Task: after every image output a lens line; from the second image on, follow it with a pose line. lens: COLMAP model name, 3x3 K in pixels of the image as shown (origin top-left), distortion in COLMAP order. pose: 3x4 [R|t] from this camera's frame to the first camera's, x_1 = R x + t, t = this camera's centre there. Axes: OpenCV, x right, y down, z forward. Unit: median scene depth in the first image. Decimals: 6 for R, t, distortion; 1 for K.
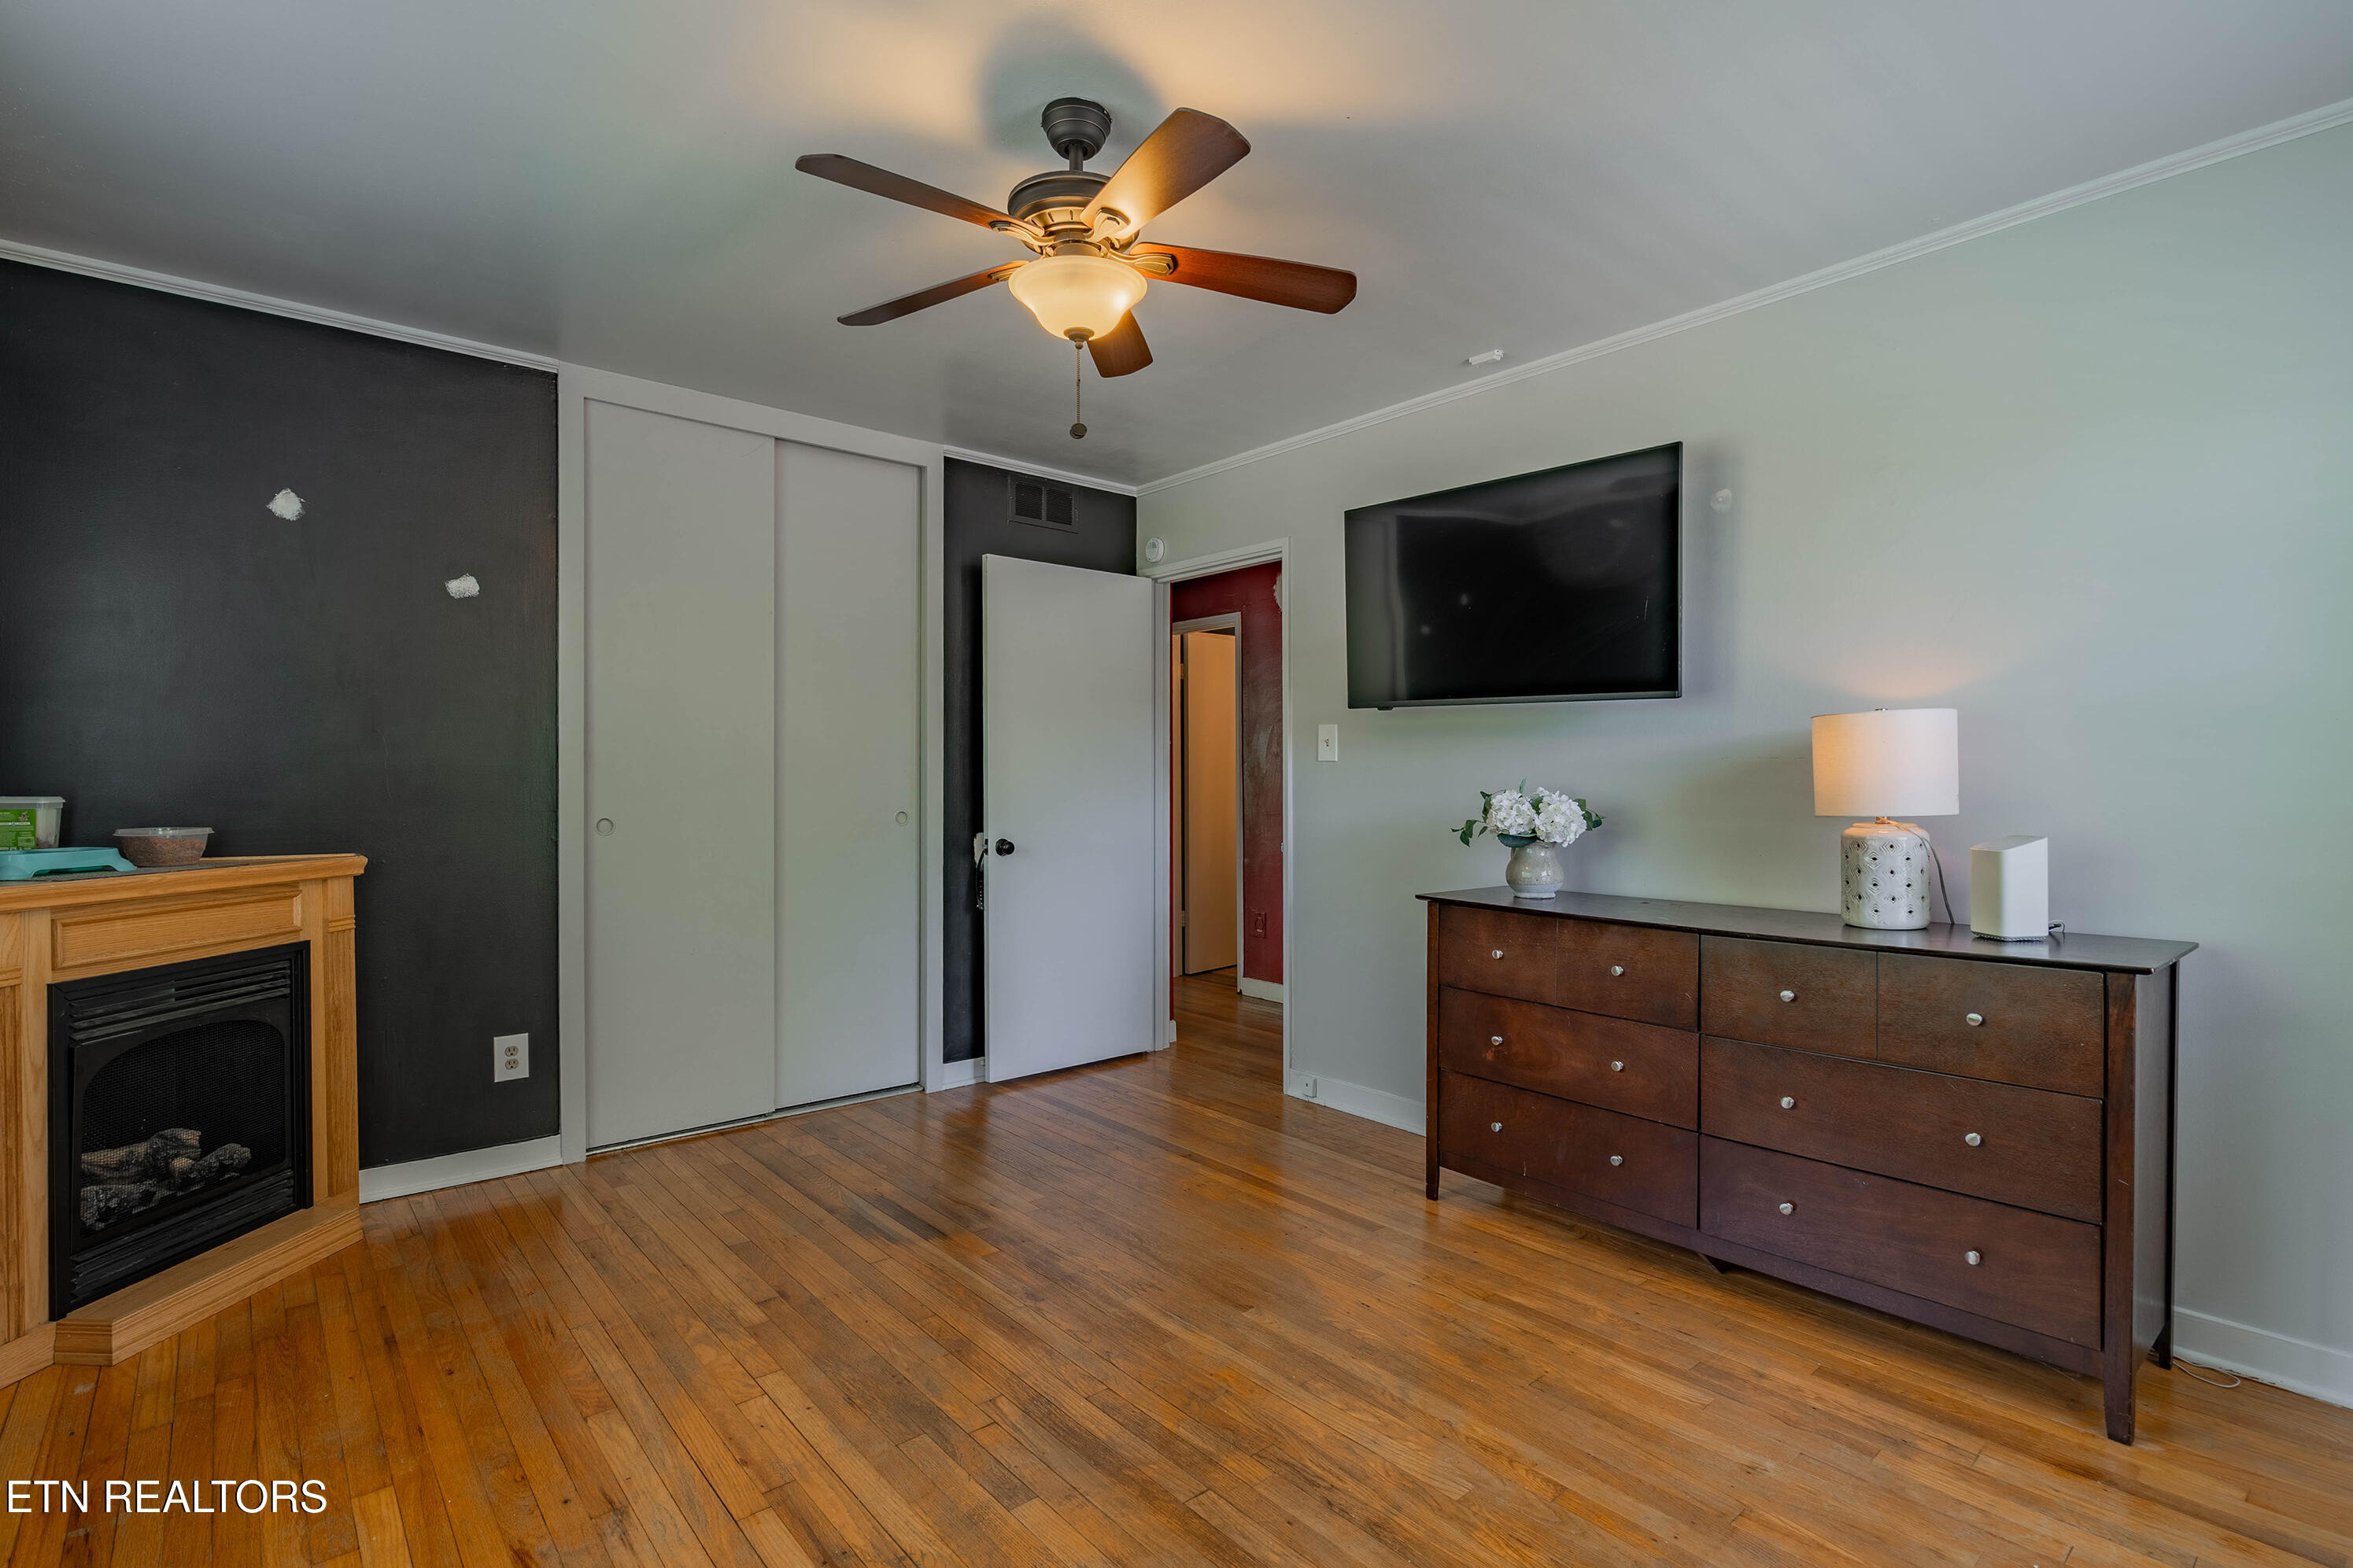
lens RADIAL K [[1089.7, 0, 1178.2], [0, 1089.7, 776.6], [0, 0, 1]] dist [0.004465, 0.000612]
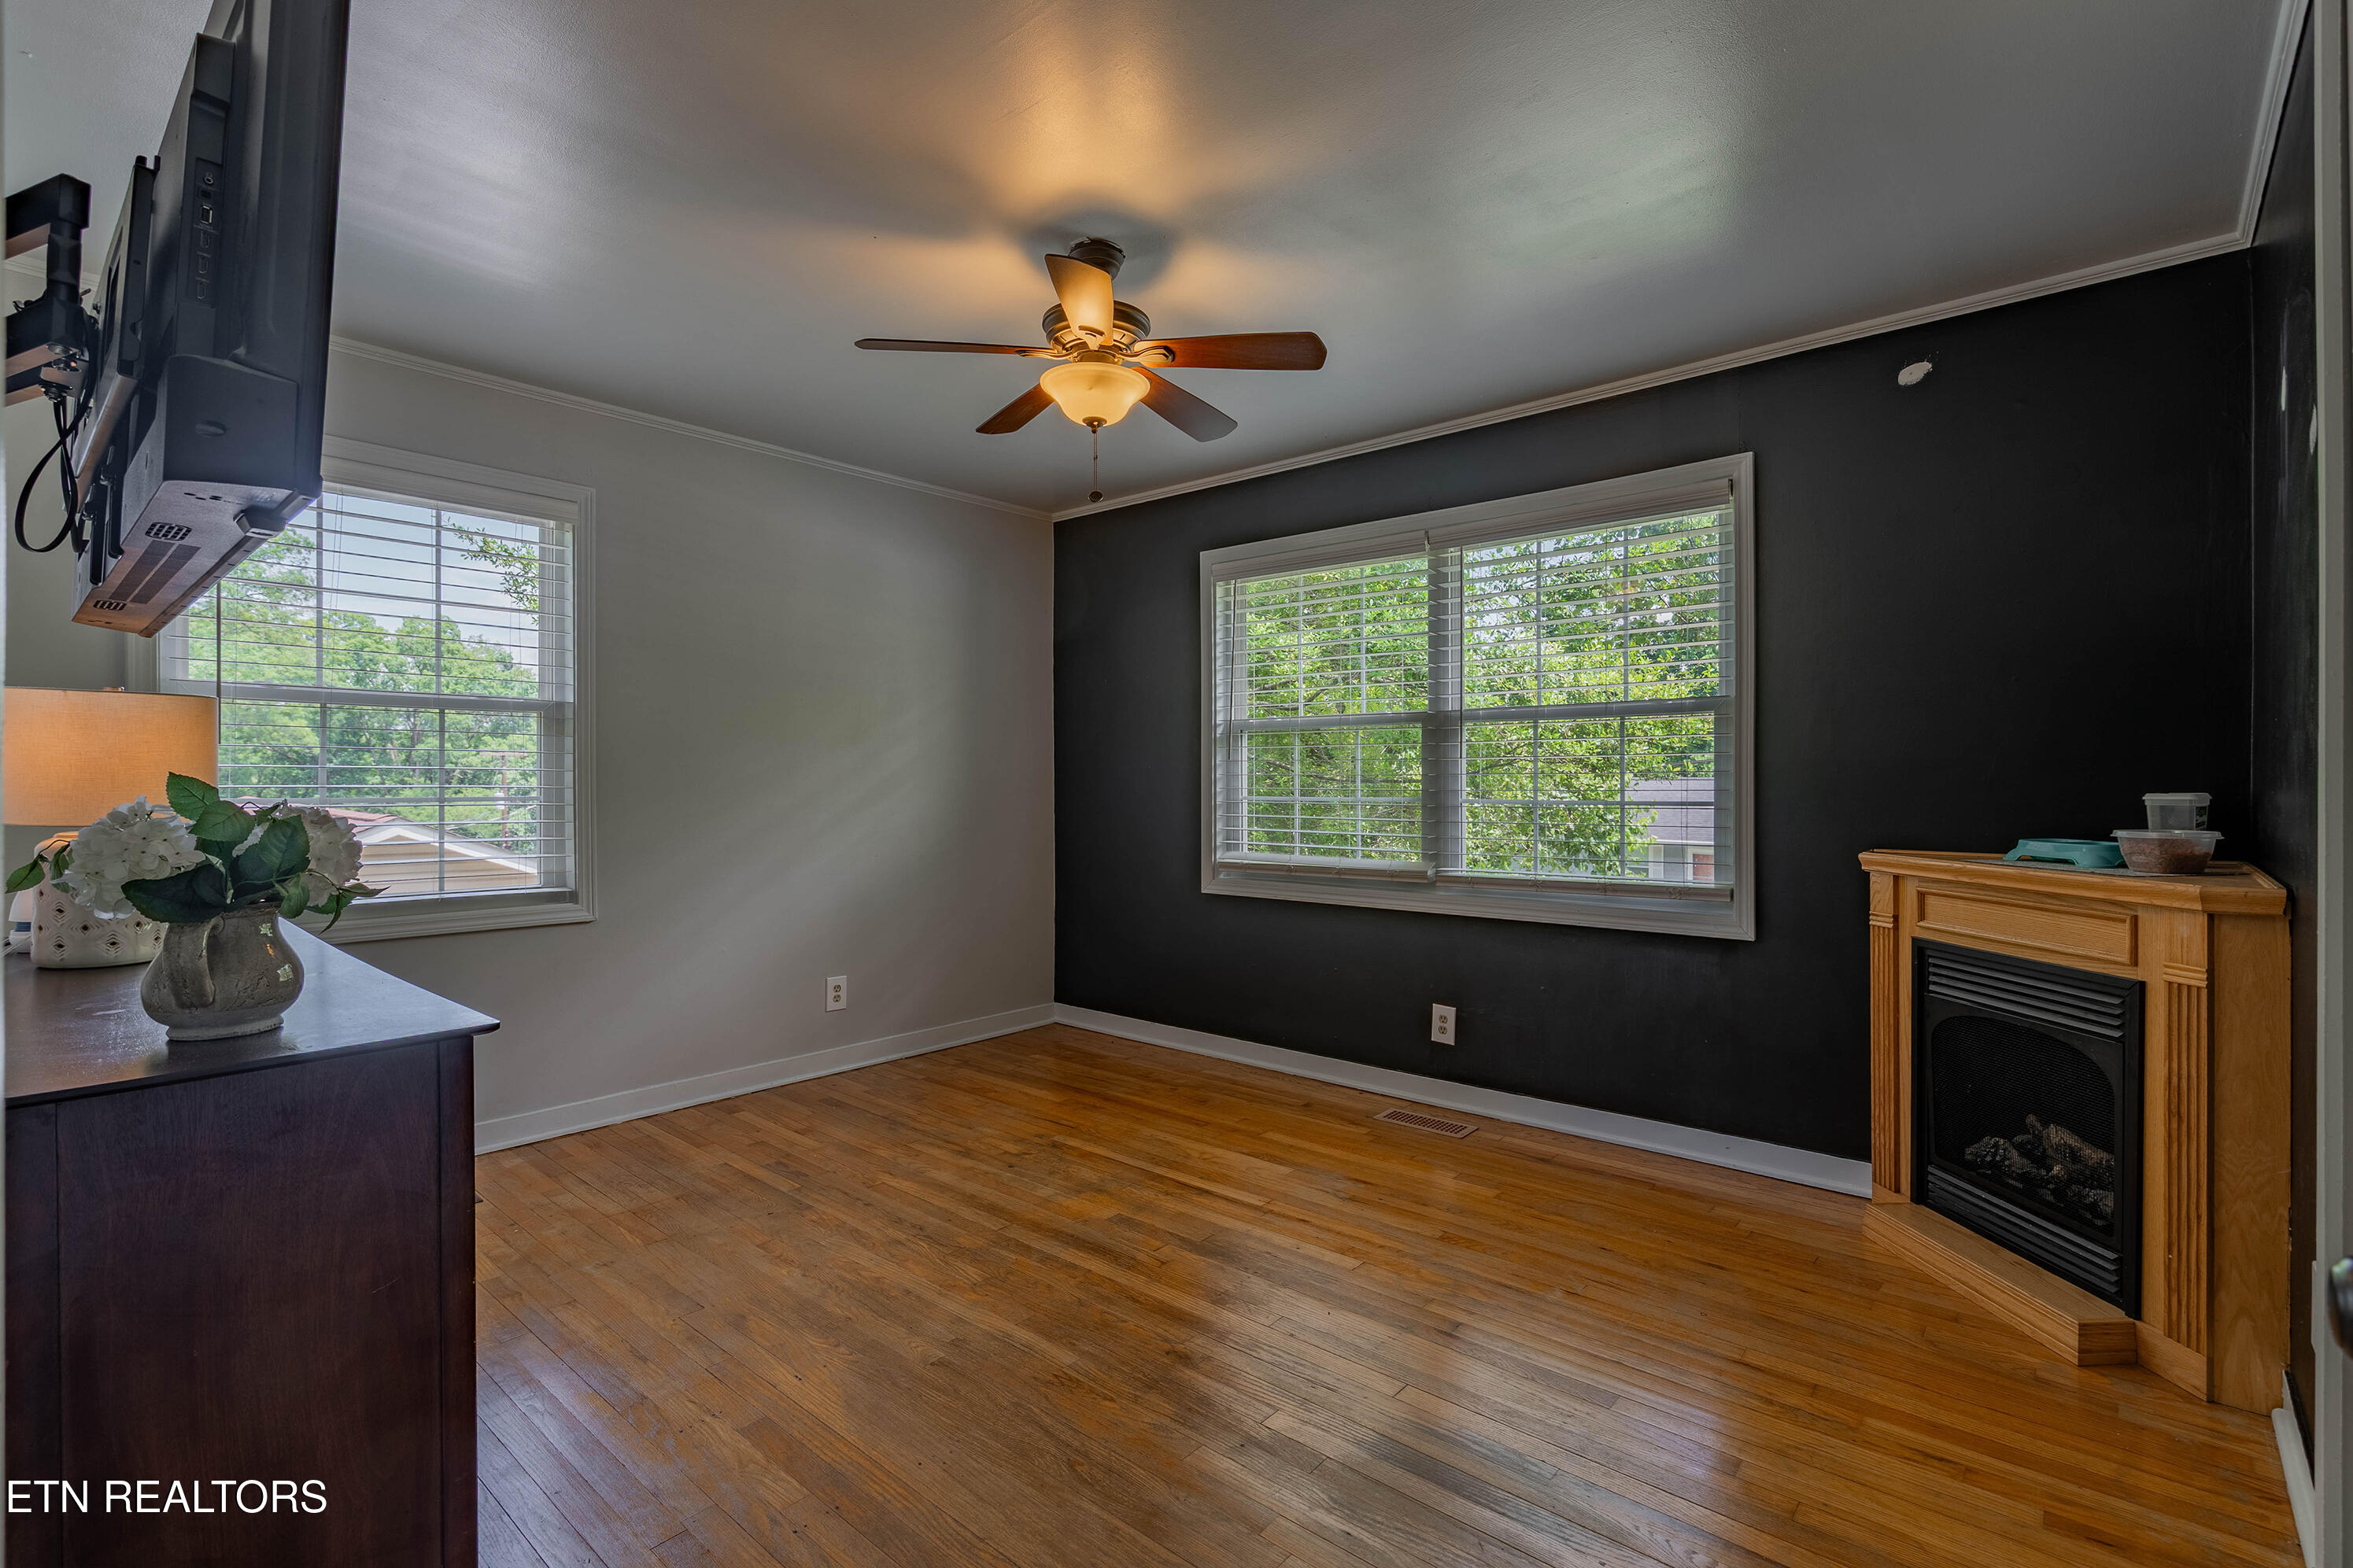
lens RADIAL K [[1089.7, 0, 1178.2], [0, 1089.7, 776.6], [0, 0, 1]] dist [0.004465, 0.000612]
pose [[-0.990112, -0.001196, -0.140272, -0.007291], [-0.001012, 0.999999, -0.001384, 0.006850], [0.140274, -0.001229, -0.990112, 2.276907]]
